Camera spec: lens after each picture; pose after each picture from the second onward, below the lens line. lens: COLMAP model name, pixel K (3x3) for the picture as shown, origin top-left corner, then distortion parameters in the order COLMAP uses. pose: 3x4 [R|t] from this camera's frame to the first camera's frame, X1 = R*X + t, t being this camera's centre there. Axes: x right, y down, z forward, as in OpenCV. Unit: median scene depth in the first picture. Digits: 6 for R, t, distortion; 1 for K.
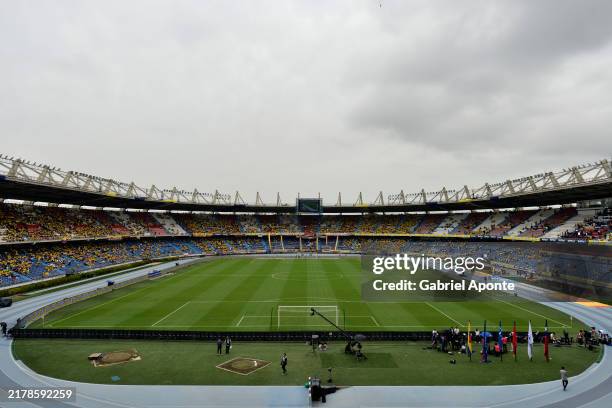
lens RADIAL K [[518.2, 0, 306.0], [0, 518.2, 204.0], [0, 0, 1]] dist [0.085430, 0.021464]
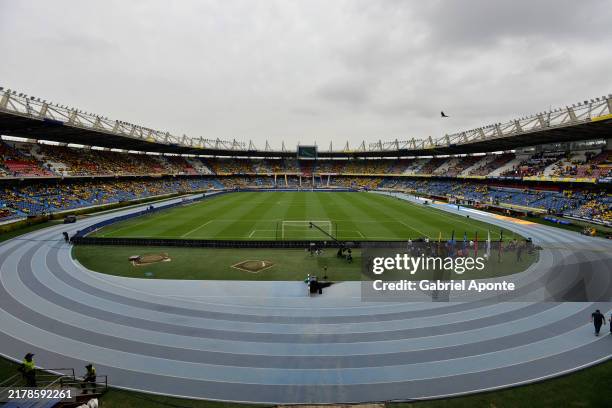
lens RADIAL K [[518.2, 0, 306.0], [0, 518.2, 204.0], [0, 0, 1]] dist [0.085430, 0.021464]
pose [[0.999995, 0.002622, -0.001841, 0.005892], [-0.002215, 0.981022, 0.193883, -0.114016], [0.002314, -0.193878, 0.981023, -0.267150]]
